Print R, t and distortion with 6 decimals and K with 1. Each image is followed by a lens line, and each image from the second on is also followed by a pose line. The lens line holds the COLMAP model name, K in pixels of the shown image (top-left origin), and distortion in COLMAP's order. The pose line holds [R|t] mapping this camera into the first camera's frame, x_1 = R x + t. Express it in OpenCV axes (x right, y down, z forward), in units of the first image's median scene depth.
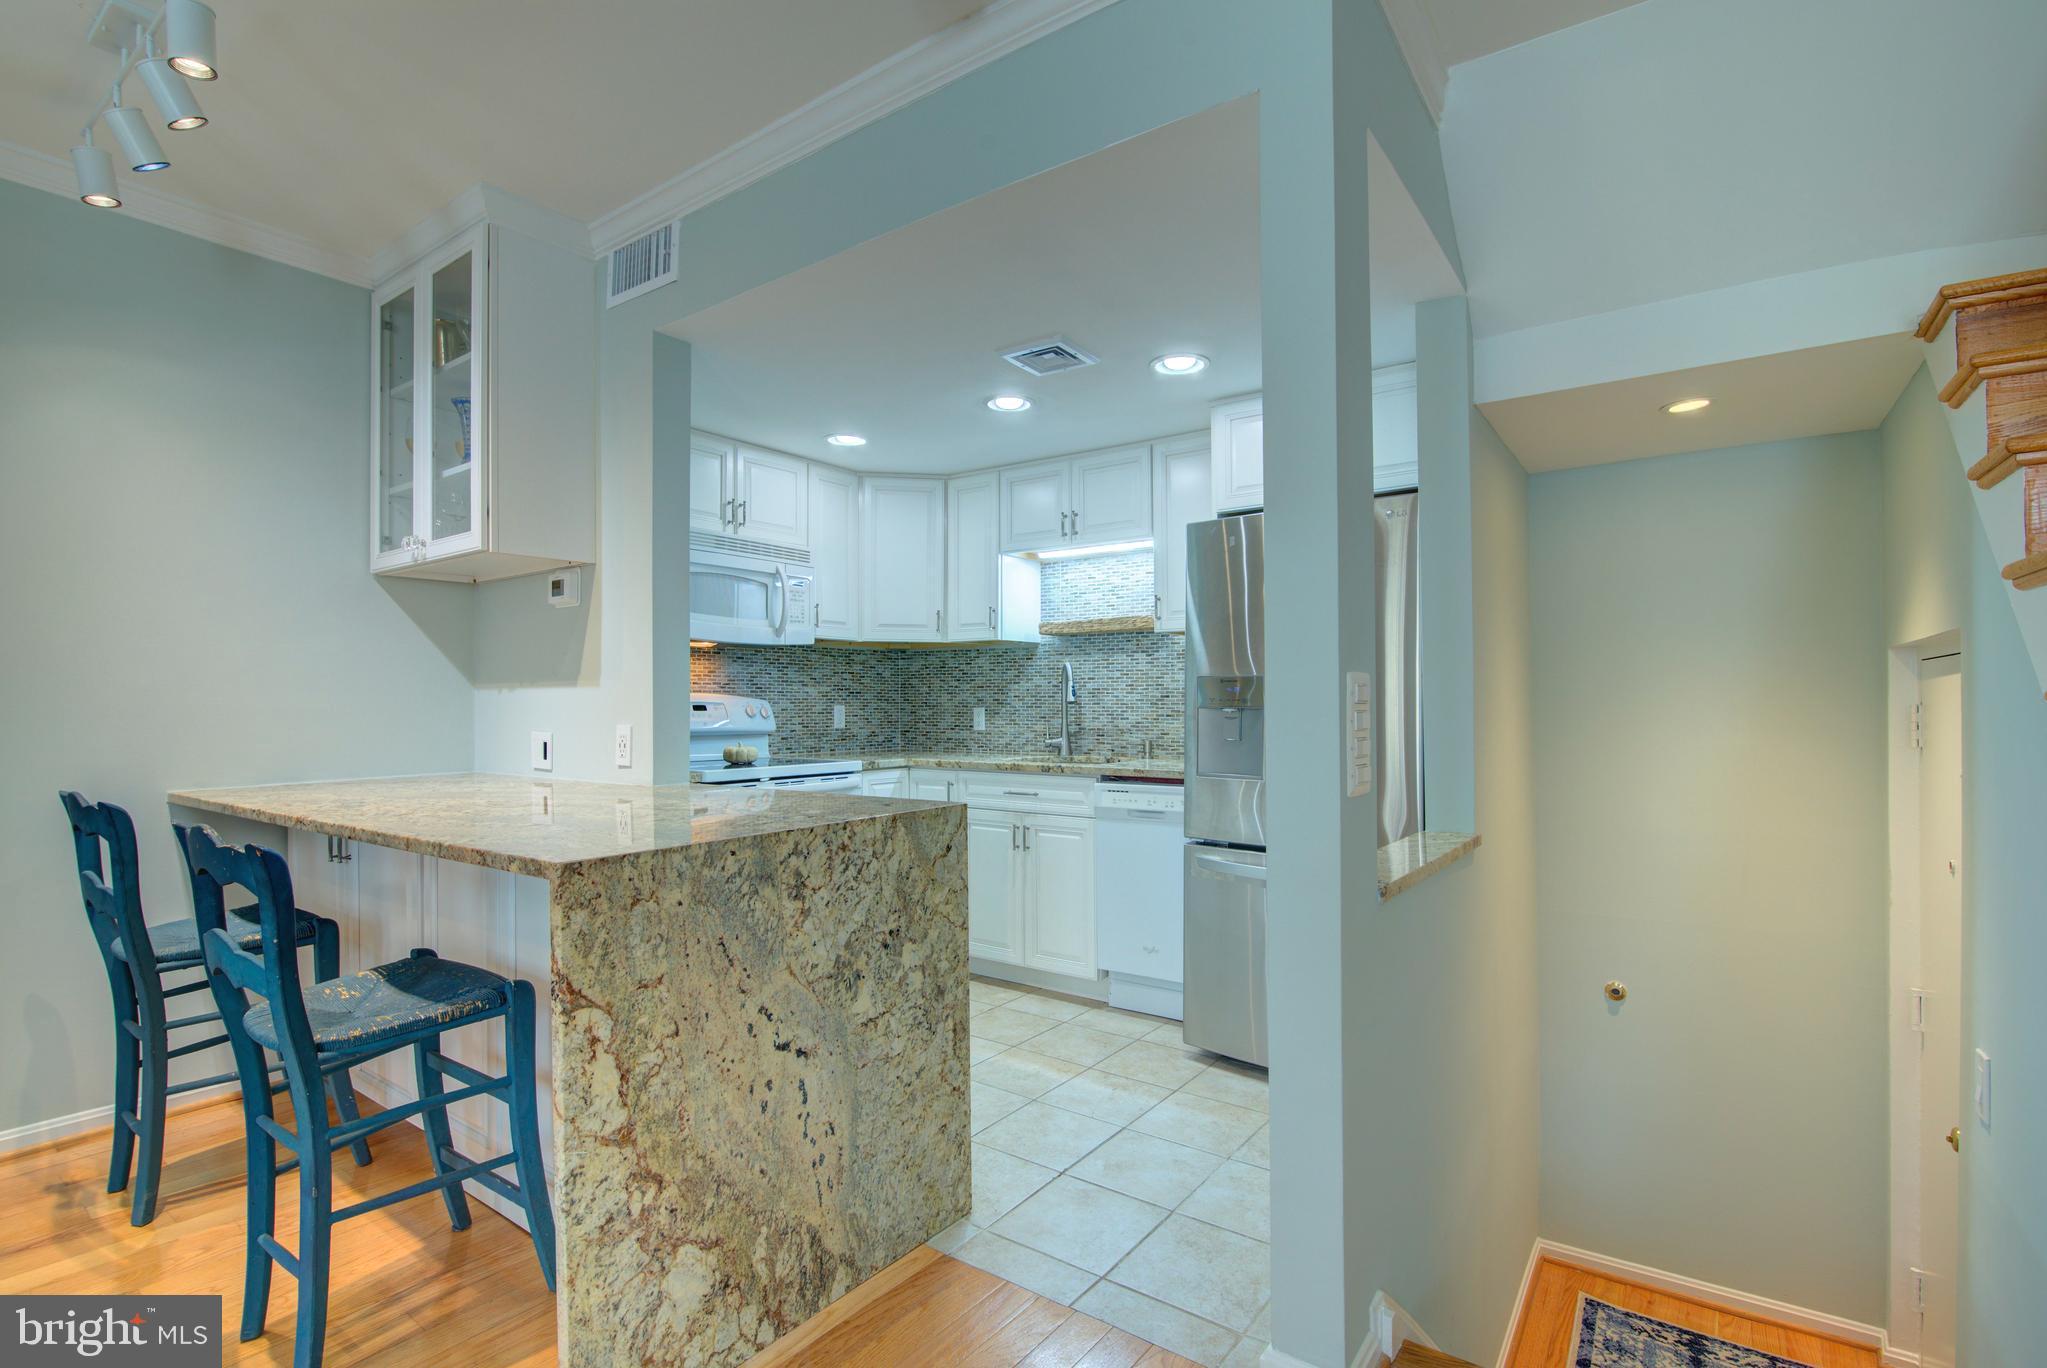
lens RADIAL K [[947.2, 0, 1022.4], [0, 947.2, 694.3], [0, 0, 1]] dist [-0.022267, 0.002368]
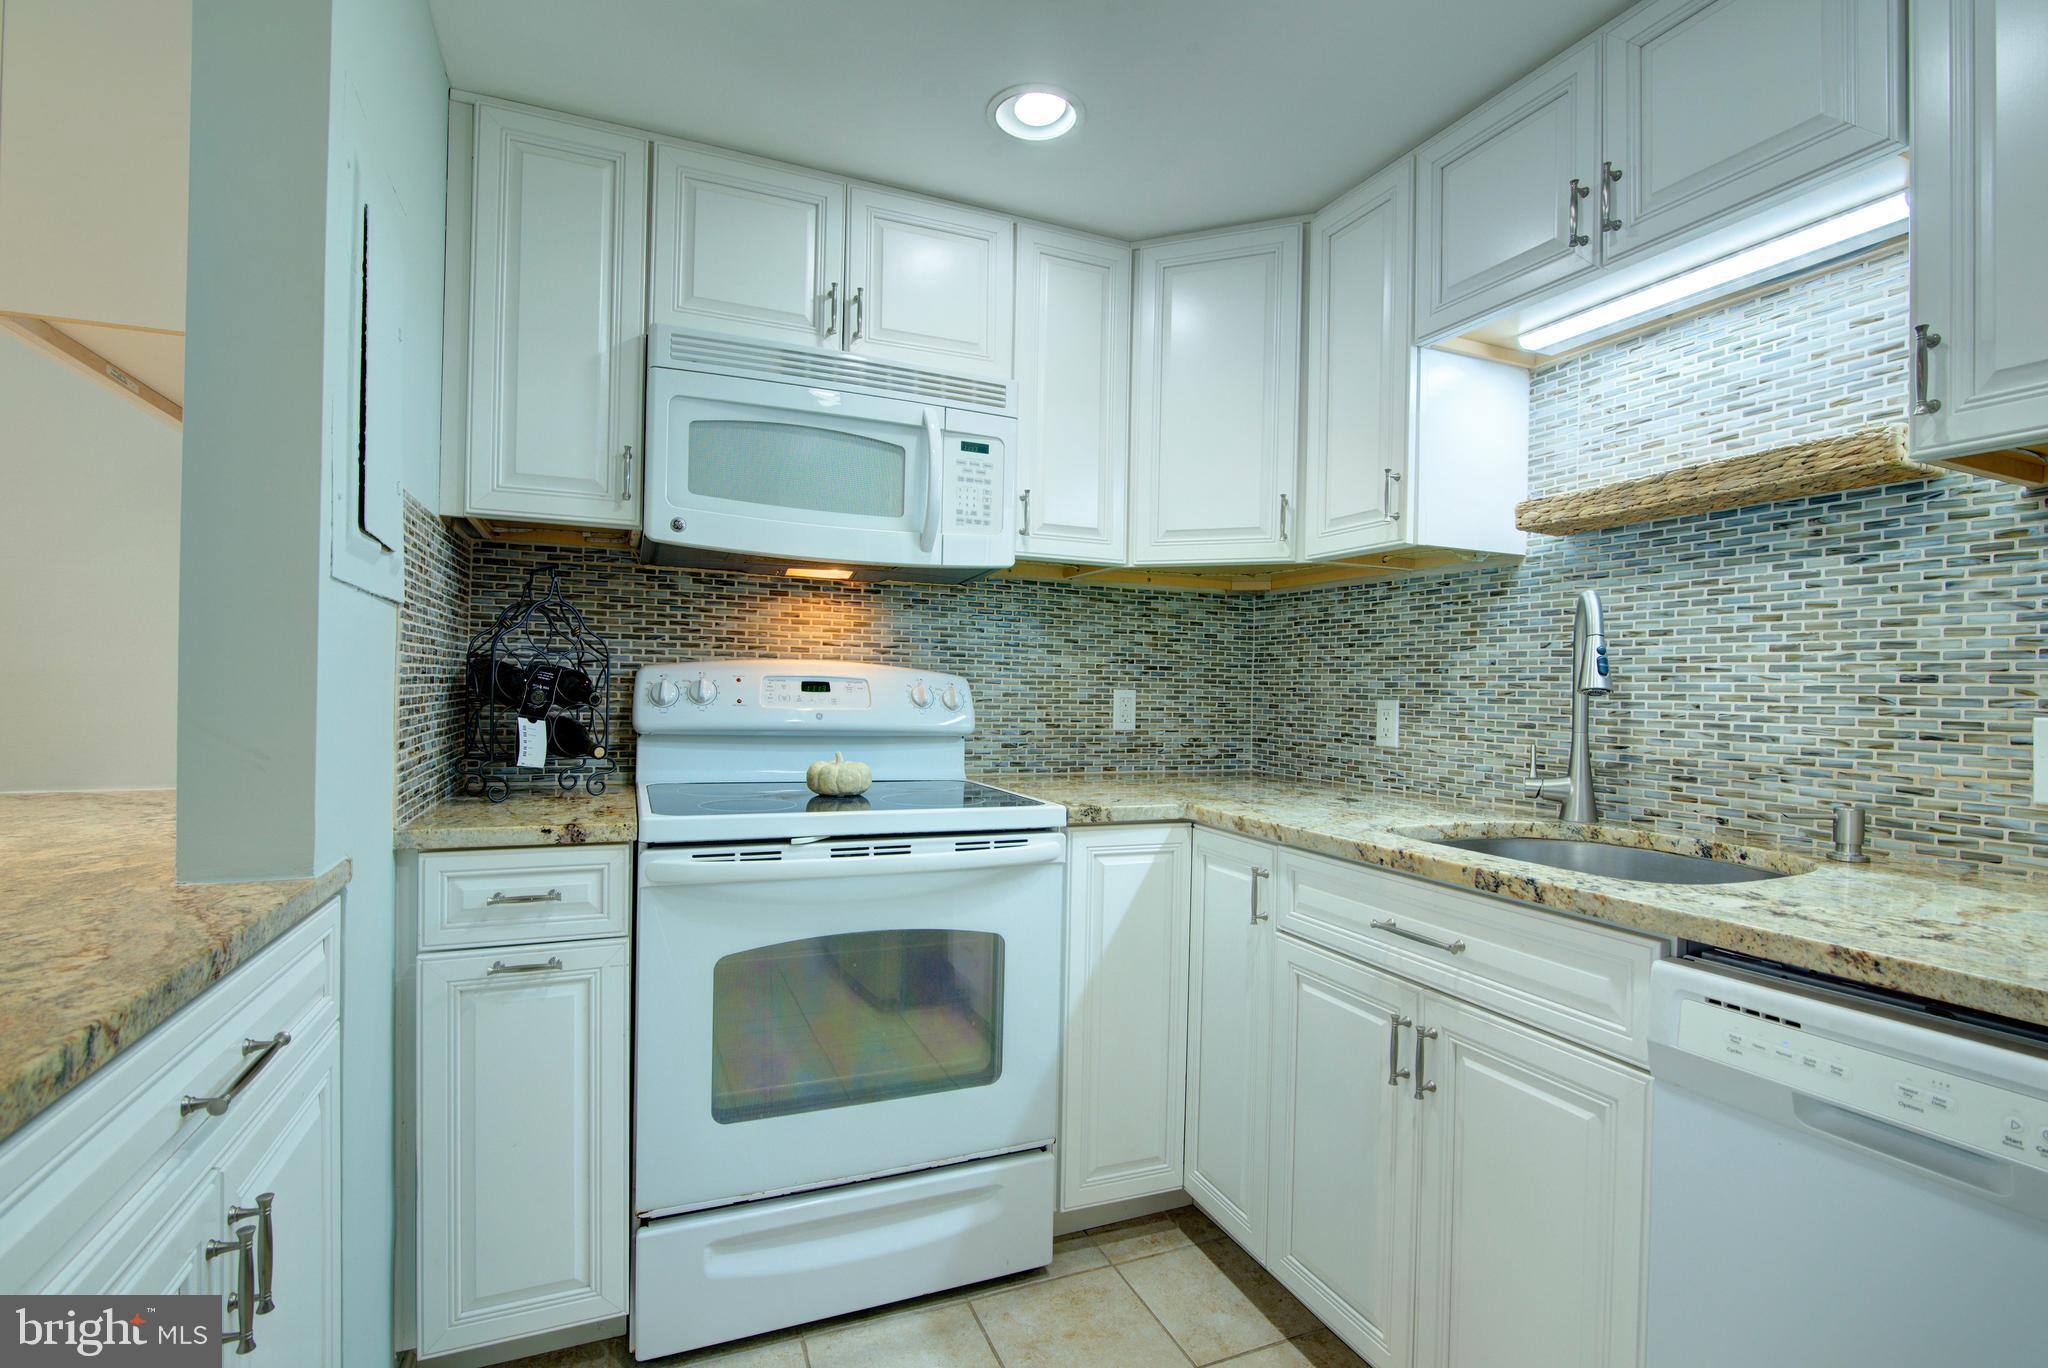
lens RADIAL K [[947.7, 0, 1021.3], [0, 947.7, 692.9], [0, 0, 1]] dist [-0.022267, 0.002368]
pose [[0.859046, 0.021330, -0.511453, 0.066158], [-0.017012, 0.999769, 0.013120, 0.011577], [0.511615, -0.002570, 0.859211, 0.783646]]
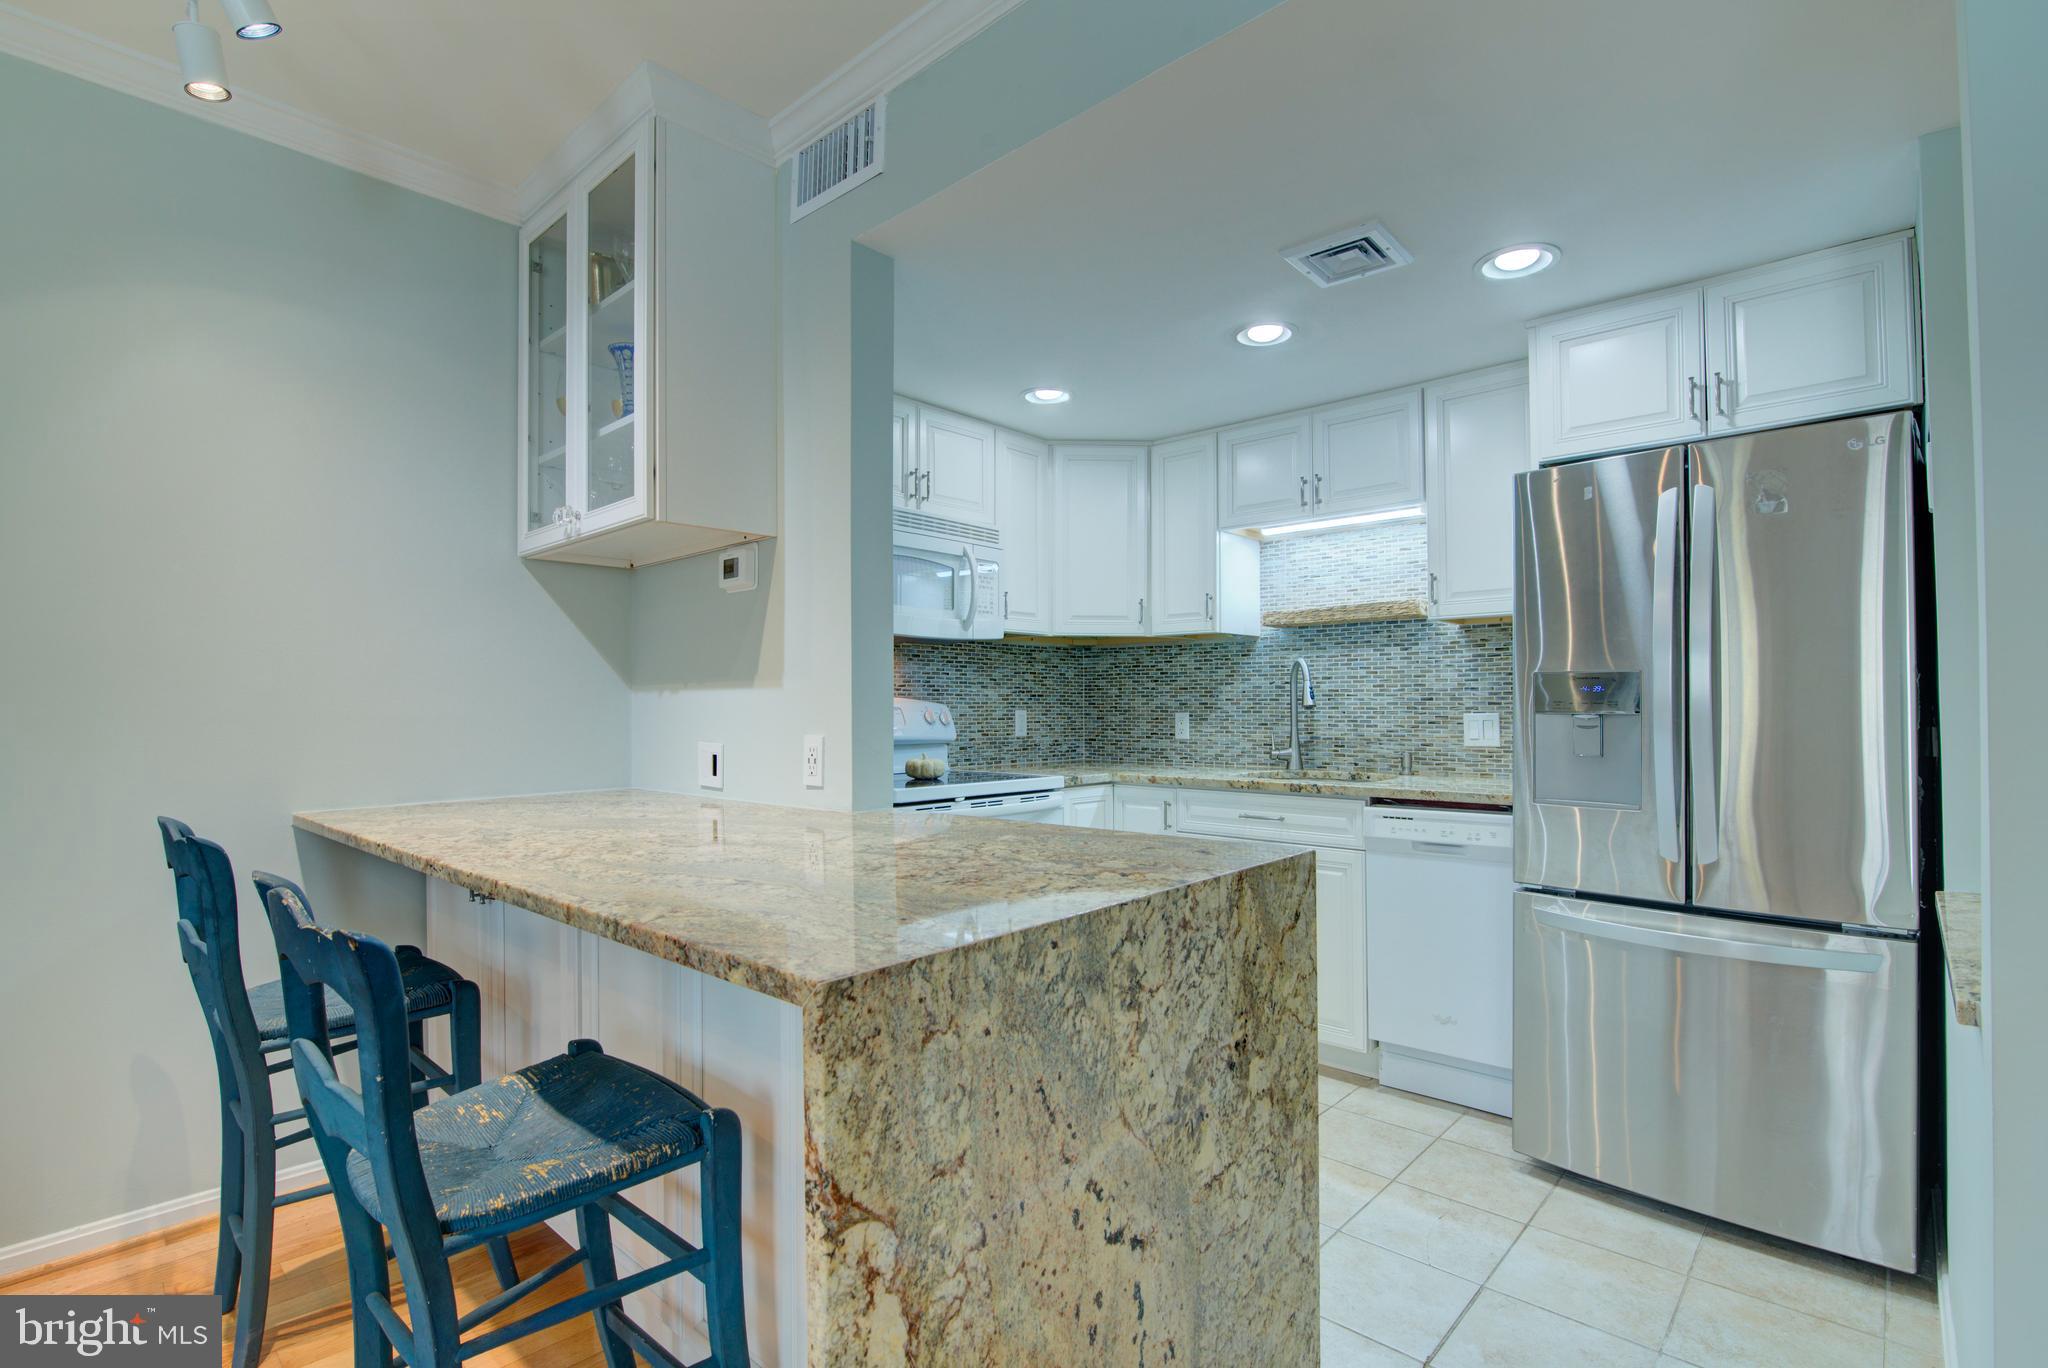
lens RADIAL K [[947.7, 0, 1025.7], [0, 947.7, 695.7], [0, 0, 1]] dist [-0.022267, 0.002368]
pose [[0.993514, -0.001615, -0.113699, -0.143109], [0.001306, 0.999995, -0.002792, 0.001474], [0.113703, 0.002626, 0.993511, 0.206962]]
